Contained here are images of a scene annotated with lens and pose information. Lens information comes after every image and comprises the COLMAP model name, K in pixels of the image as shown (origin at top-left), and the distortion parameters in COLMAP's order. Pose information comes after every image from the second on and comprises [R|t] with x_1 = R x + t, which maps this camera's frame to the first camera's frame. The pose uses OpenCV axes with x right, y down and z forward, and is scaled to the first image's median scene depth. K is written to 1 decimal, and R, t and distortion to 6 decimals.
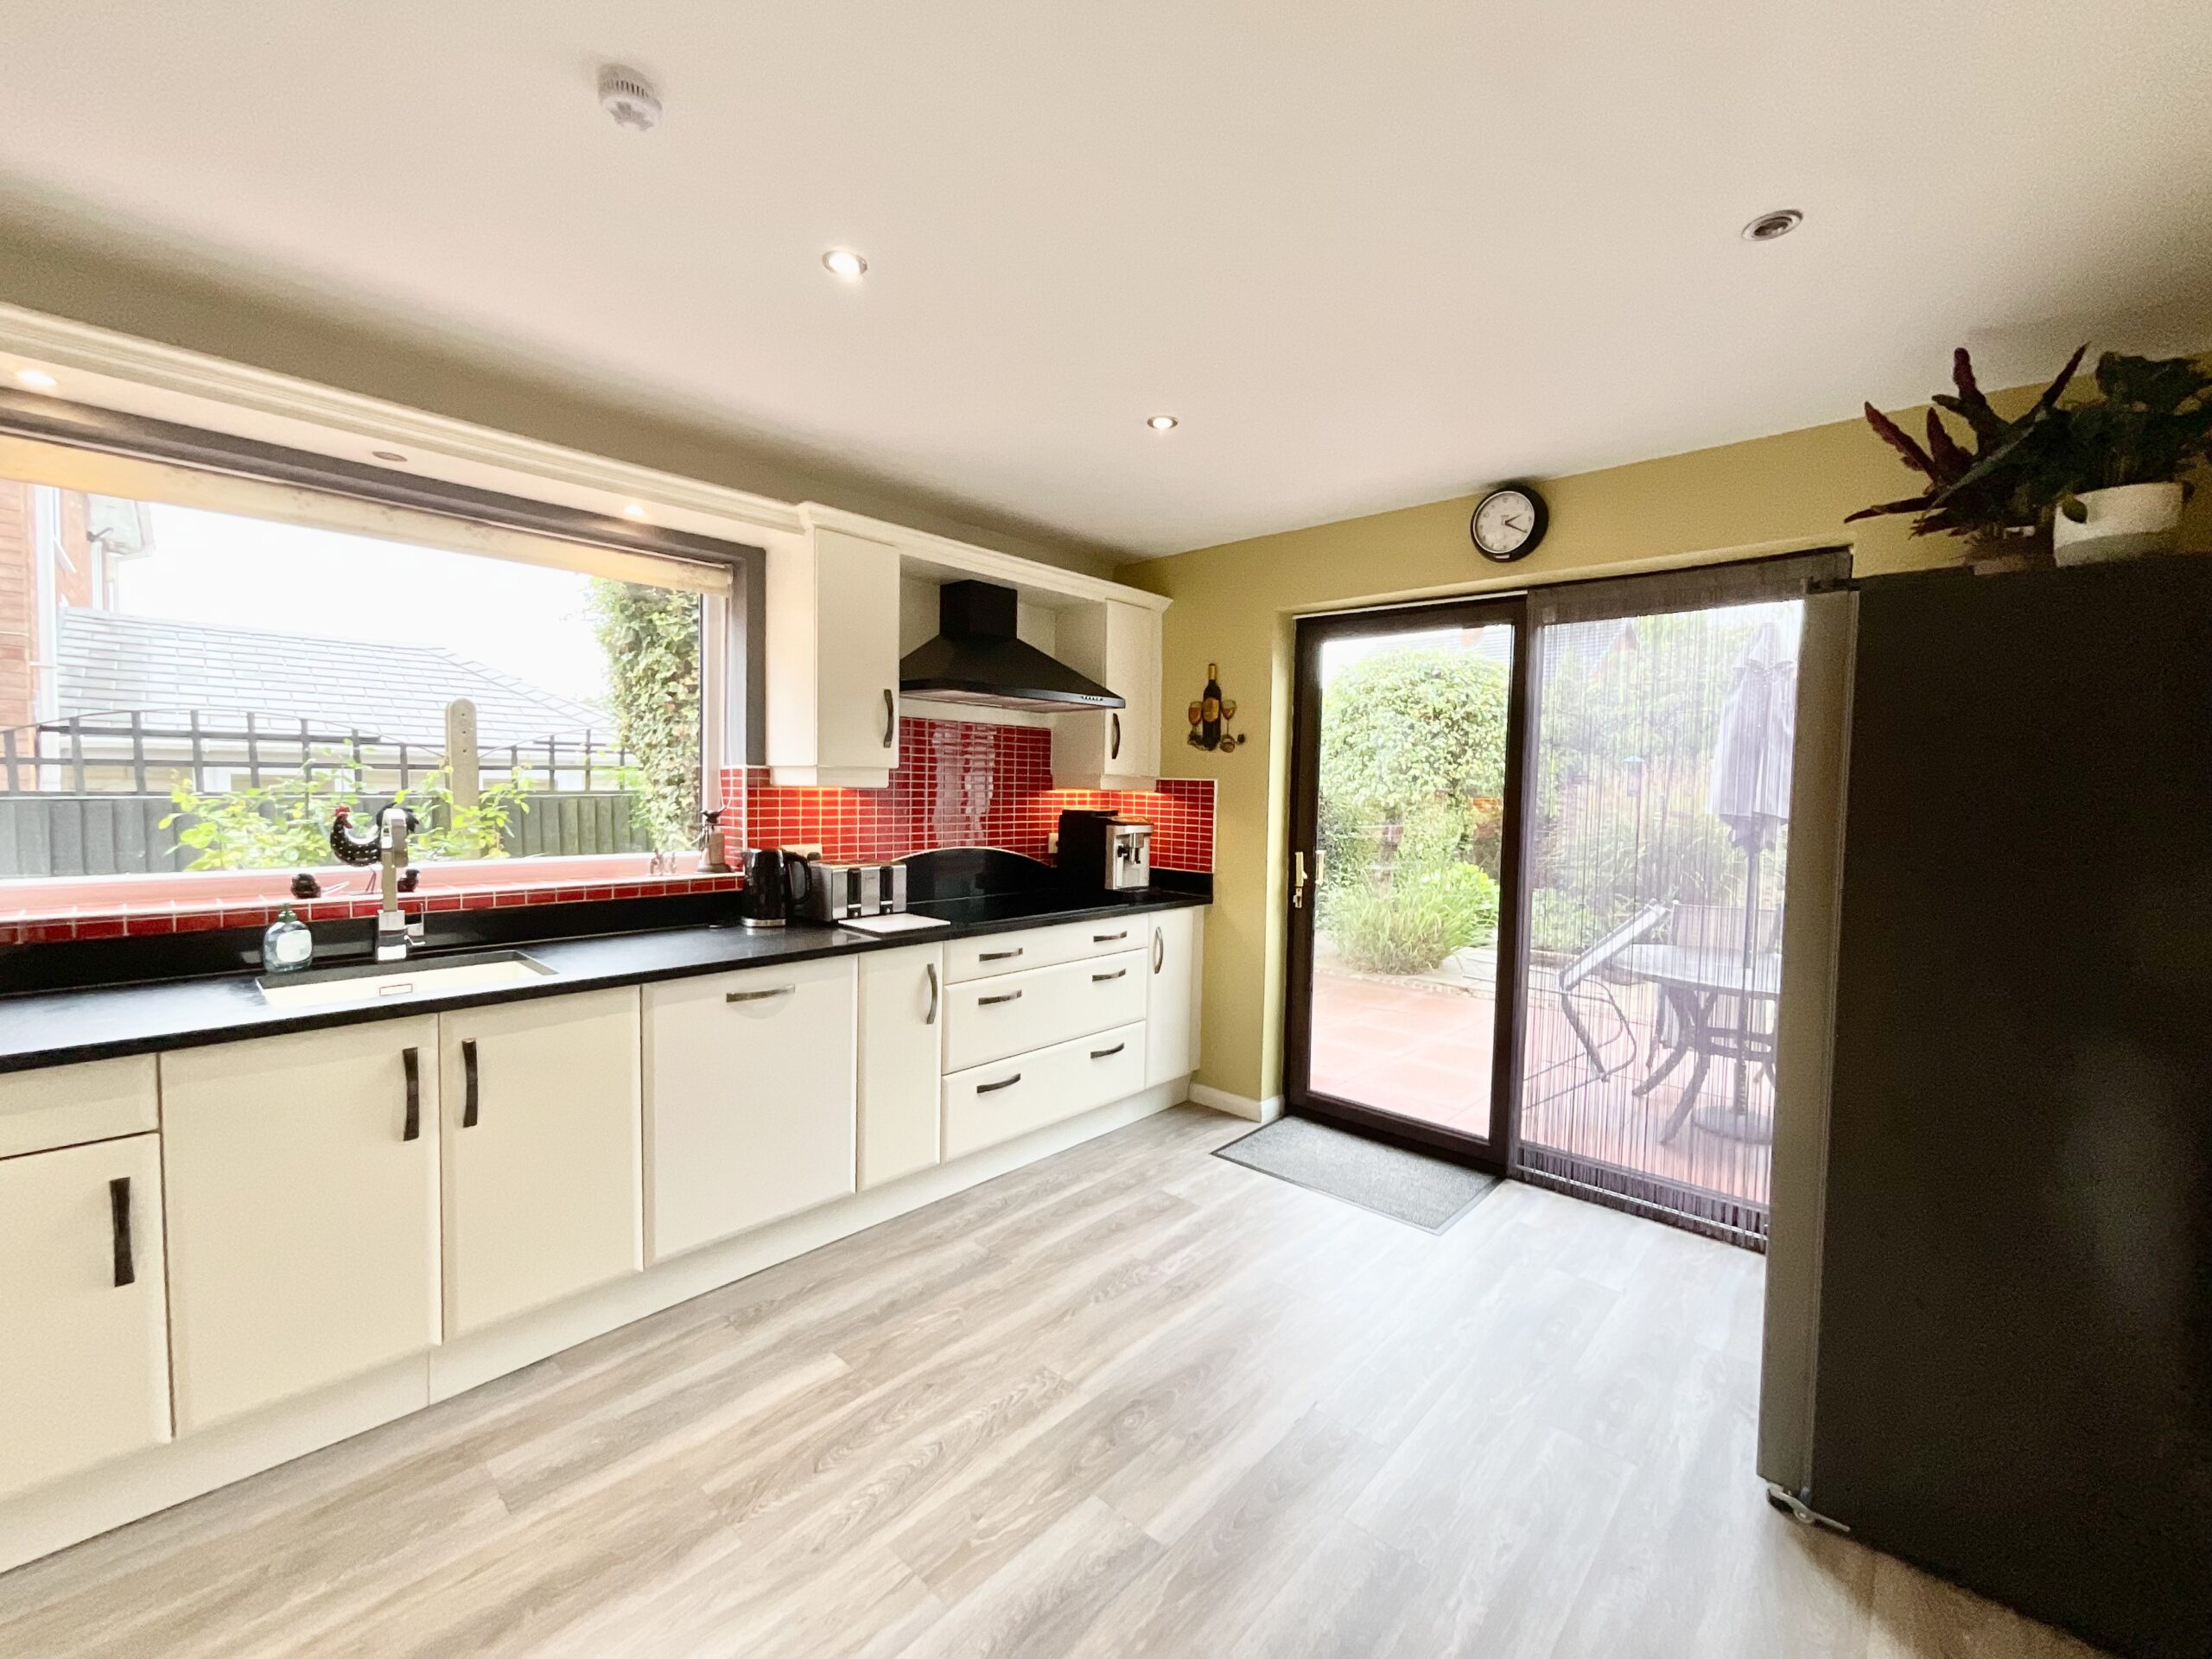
lens RADIAL K [[899.4, 0, 1106.0], [0, 899.4, 829.5], [0, 0, 1]] dist [-0.005999, -0.000242]
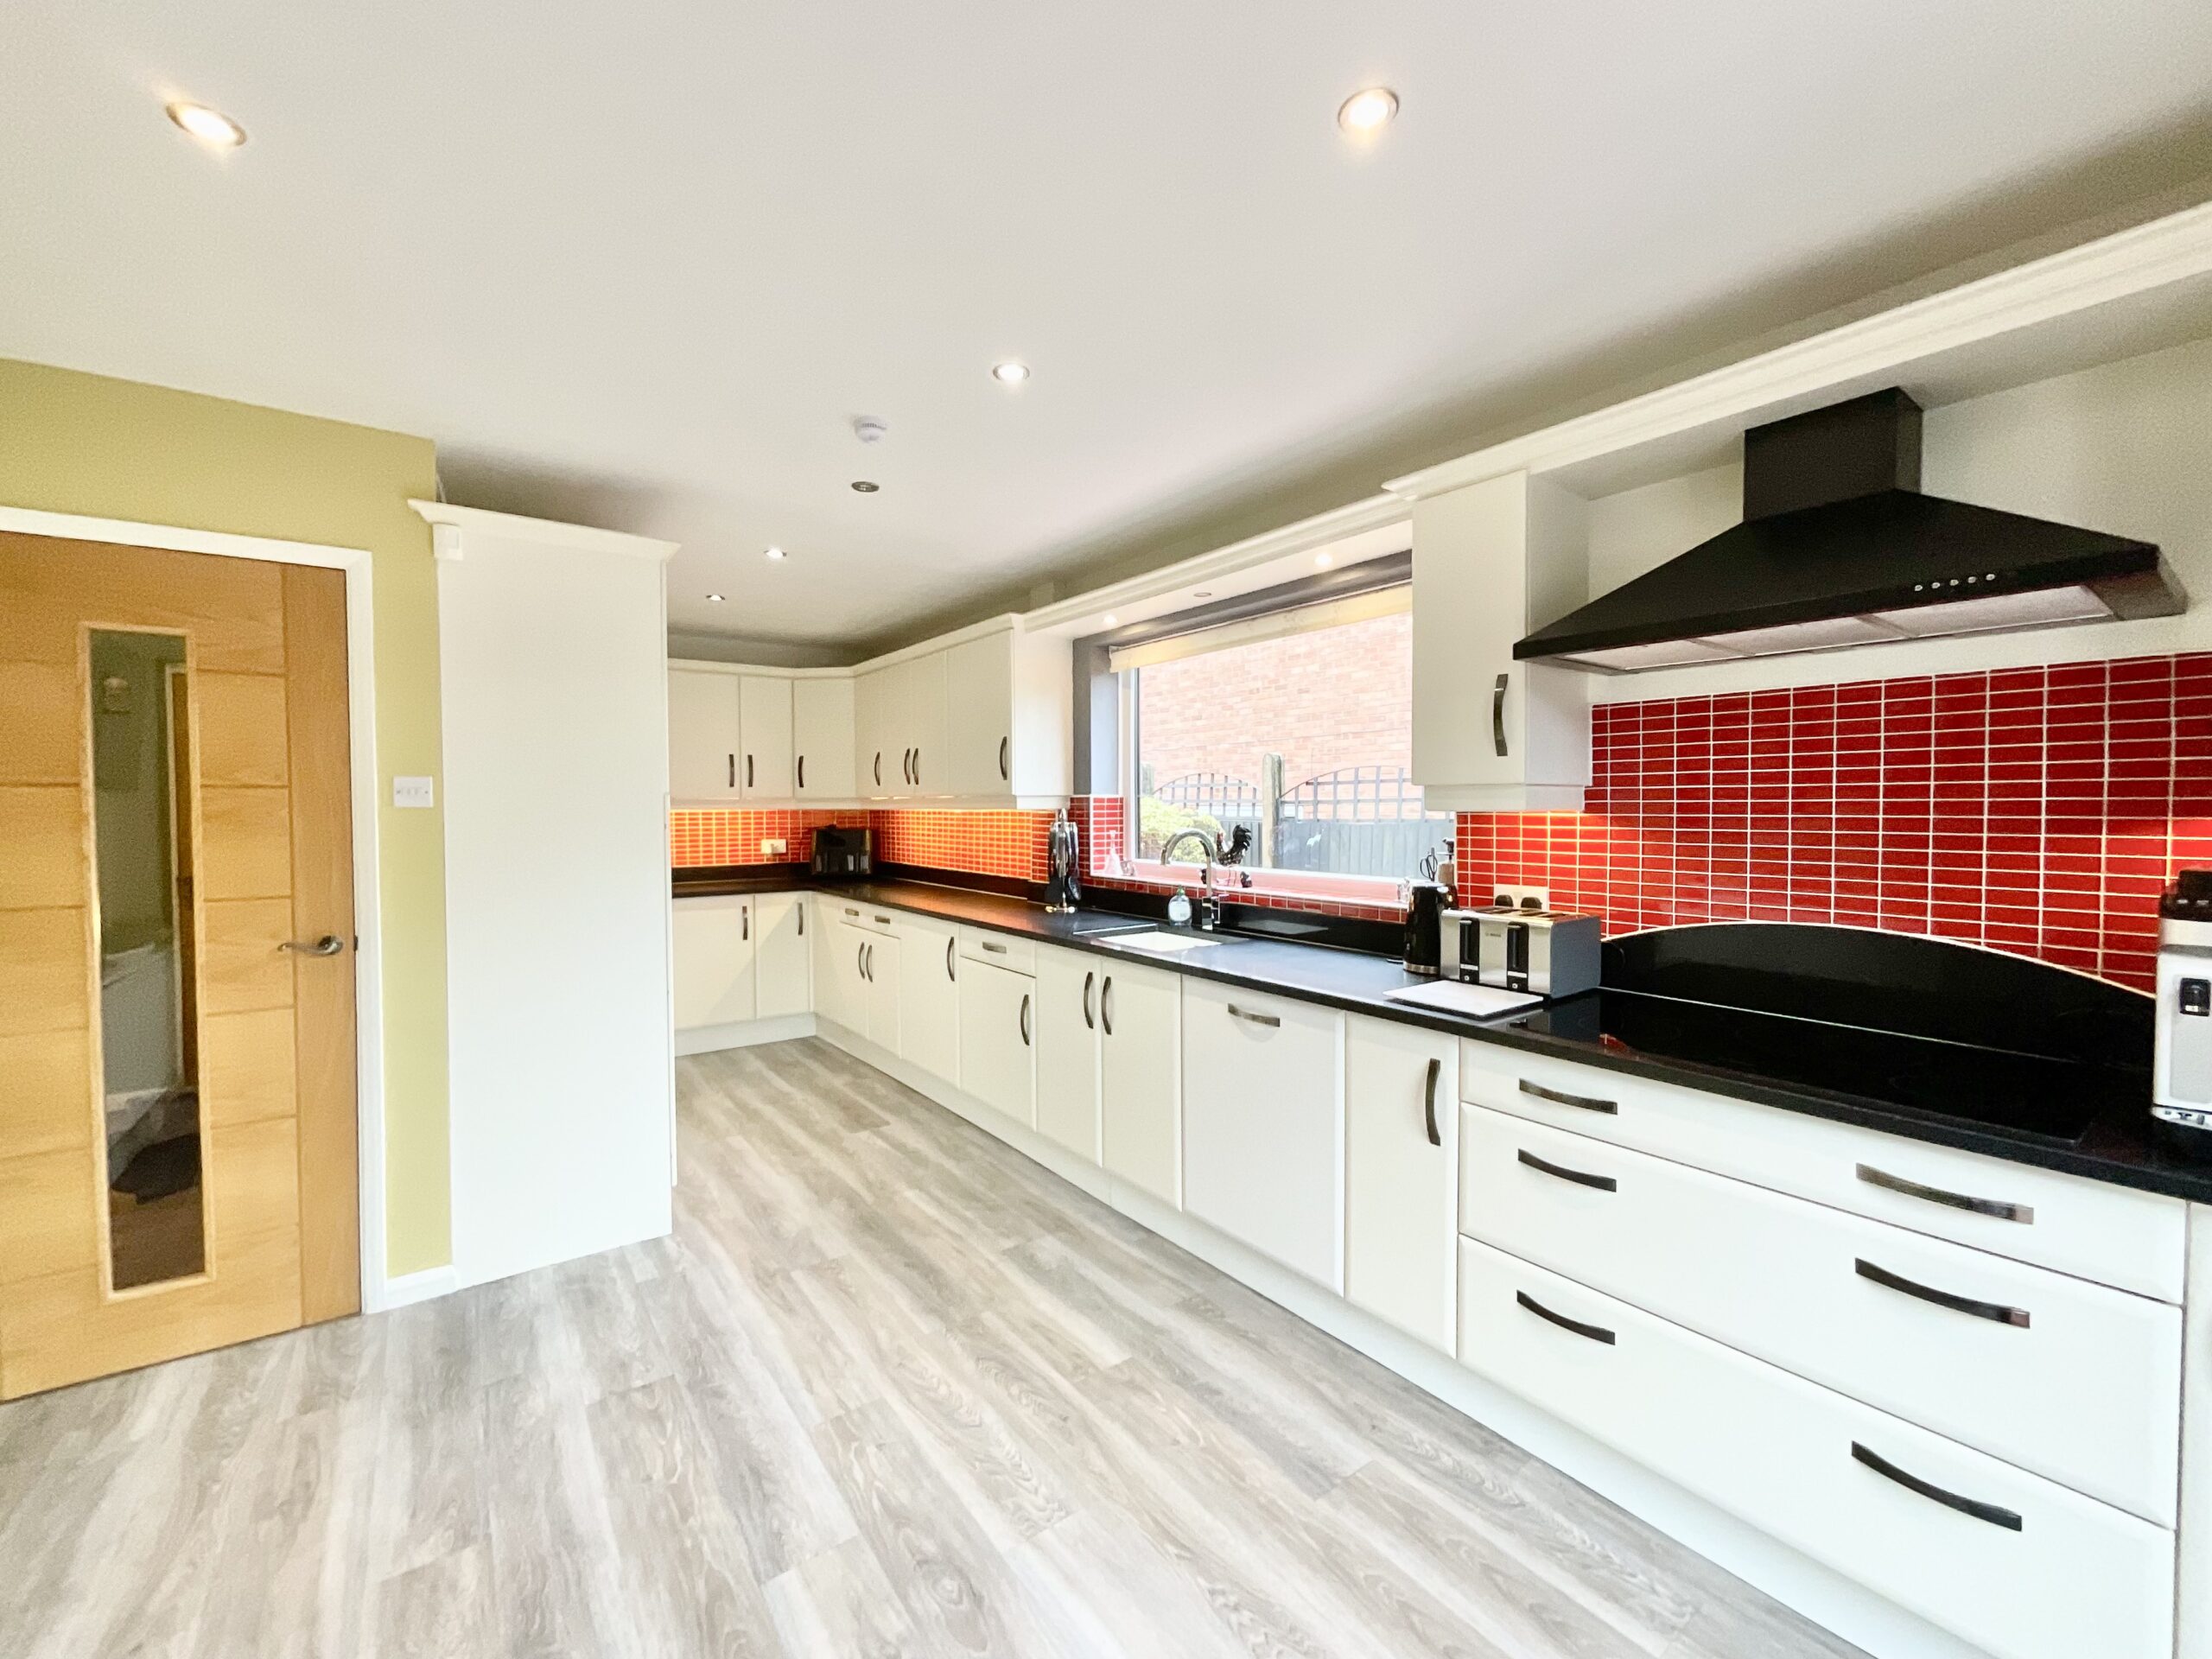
lens RADIAL K [[900.2, 0, 1103.1], [0, 900.2, 827.9], [0, 0, 1]] dist [0.001918, 0.000433]
pose [[-0.188829, 0.007438, -0.981982, 0.533310], [-0.047881, 0.998712, 0.016772, -0.031139], [0.980842, 0.050185, -0.188230, 0.840338]]
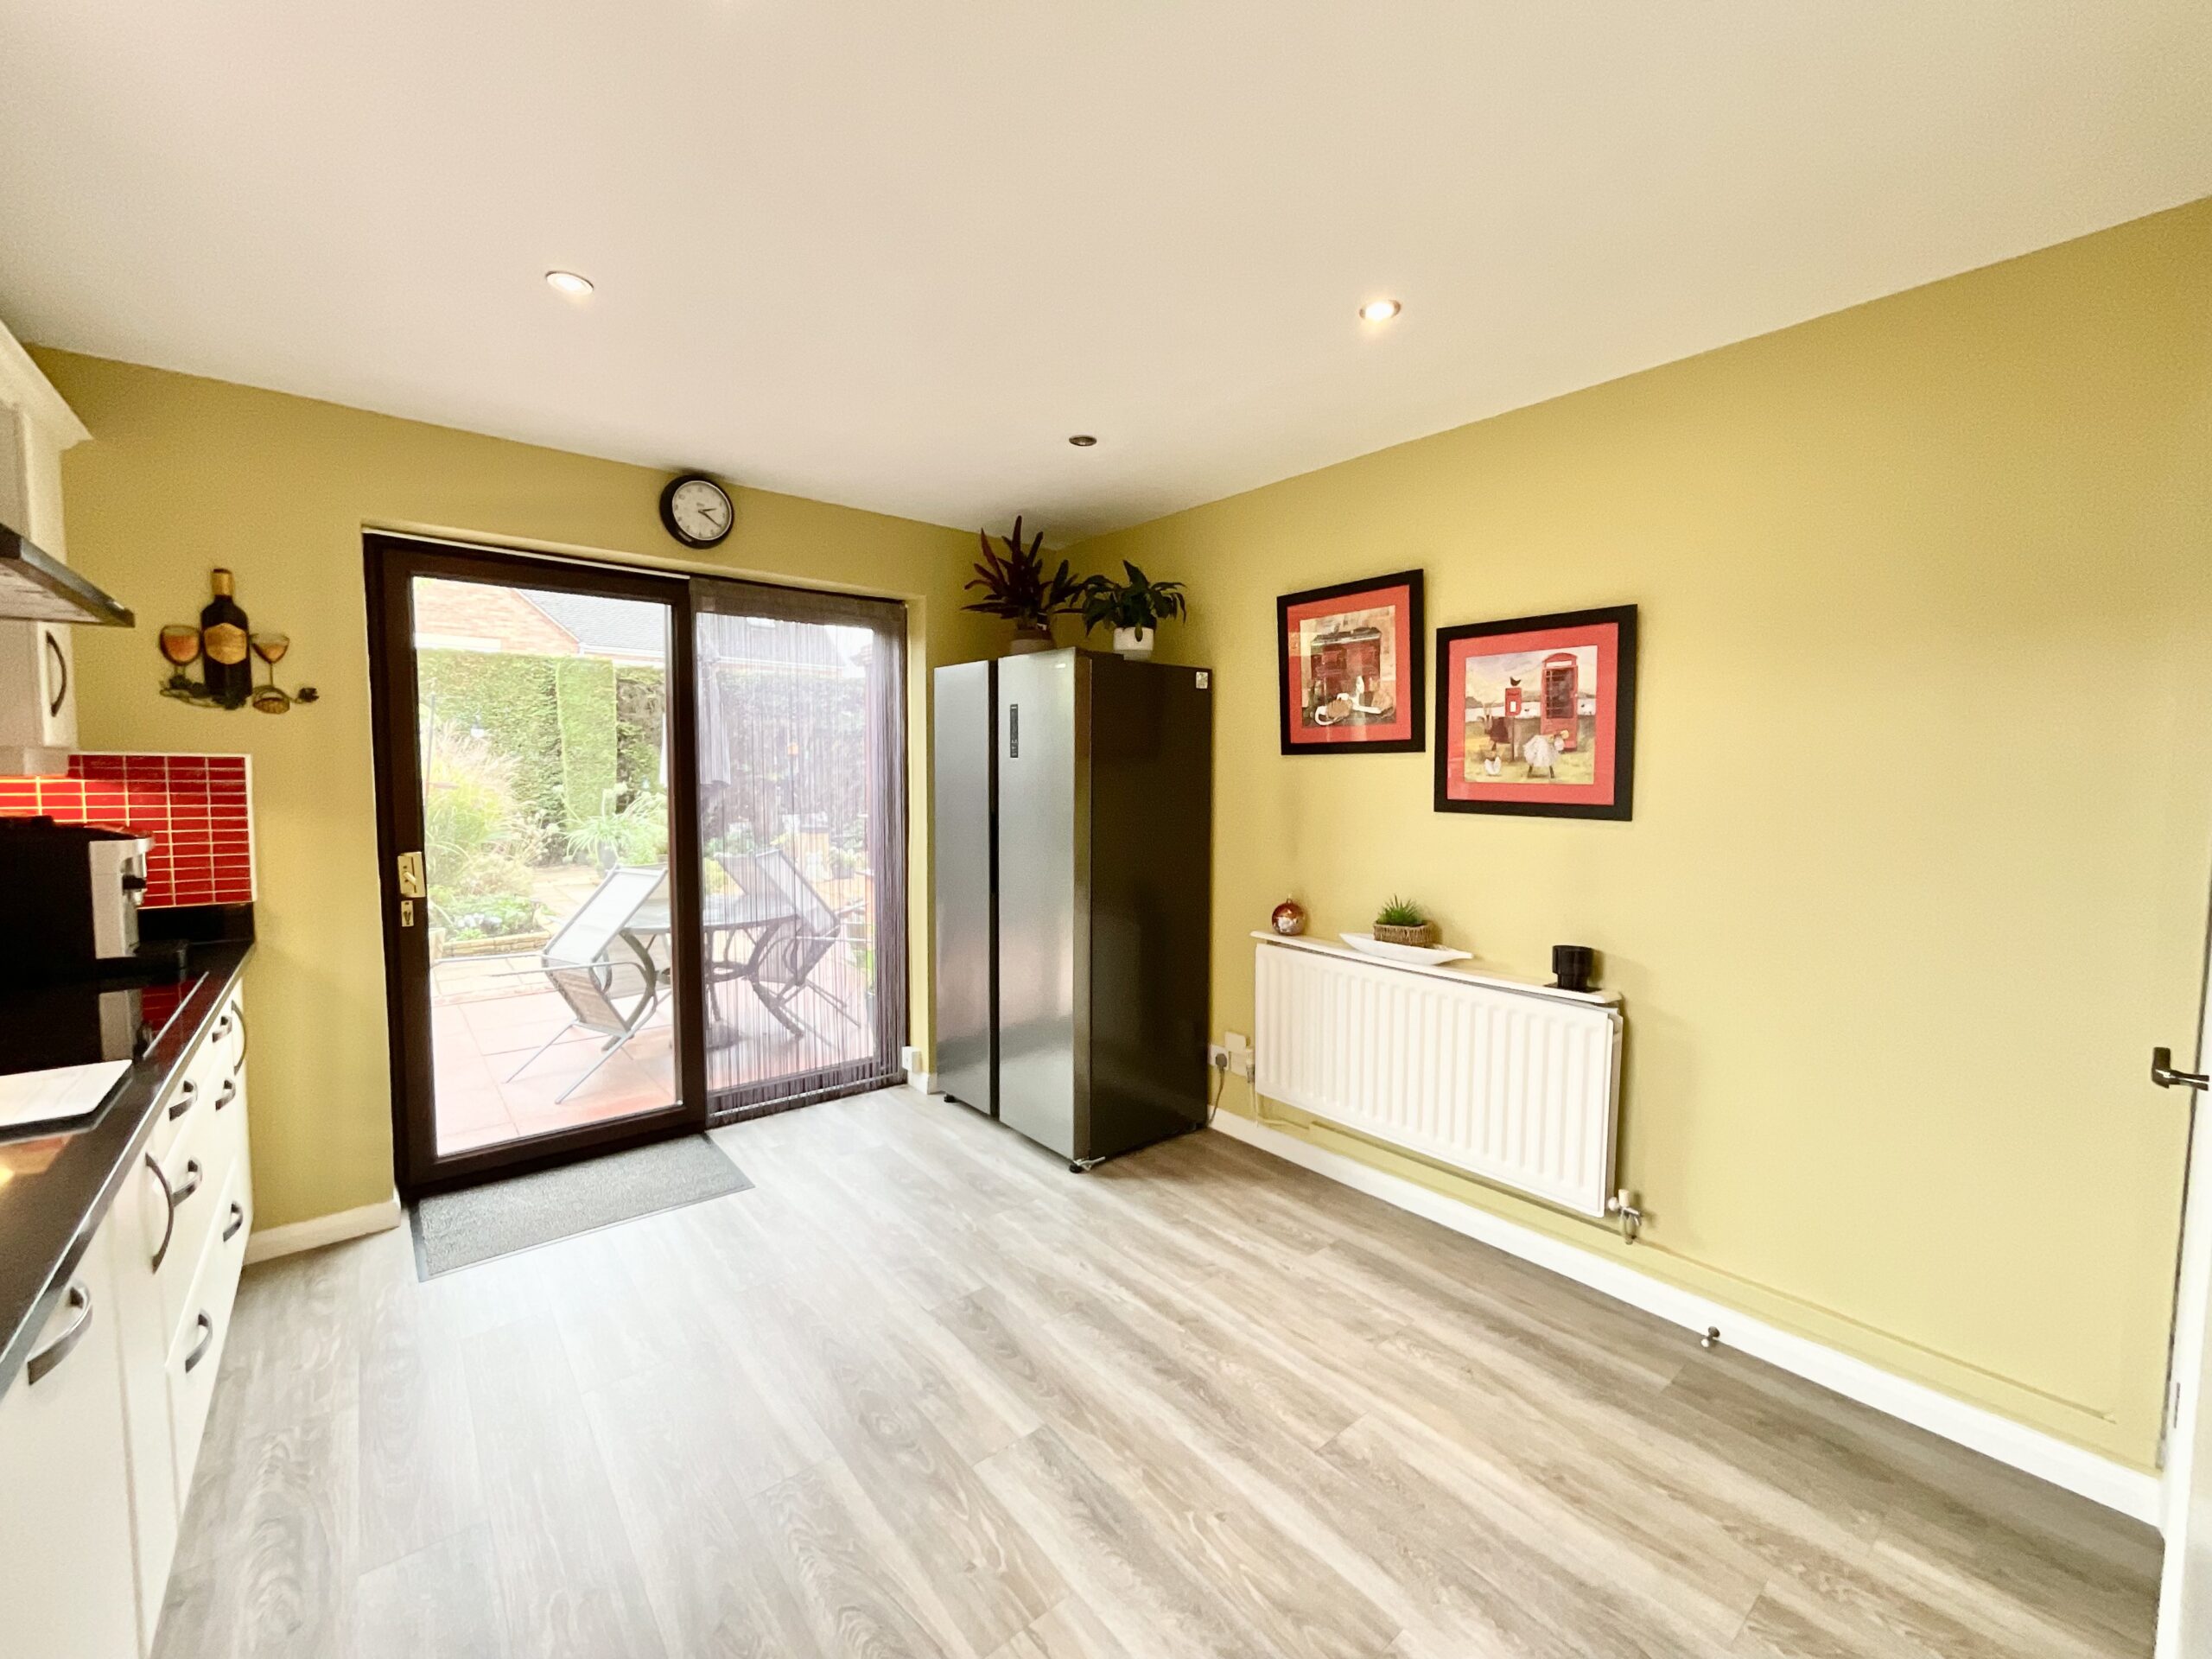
lens RADIAL K [[900.2, 0, 1103.1], [0, 900.2, 827.9], [0, 0, 1]] dist [0.001918, 0.000433]
pose [[0.135507, -0.084218, 0.987191, -0.567889], [0.044846, 0.995881, 0.078803, -0.036117], [-0.989761, 0.033593, 0.138725, 0.409040]]
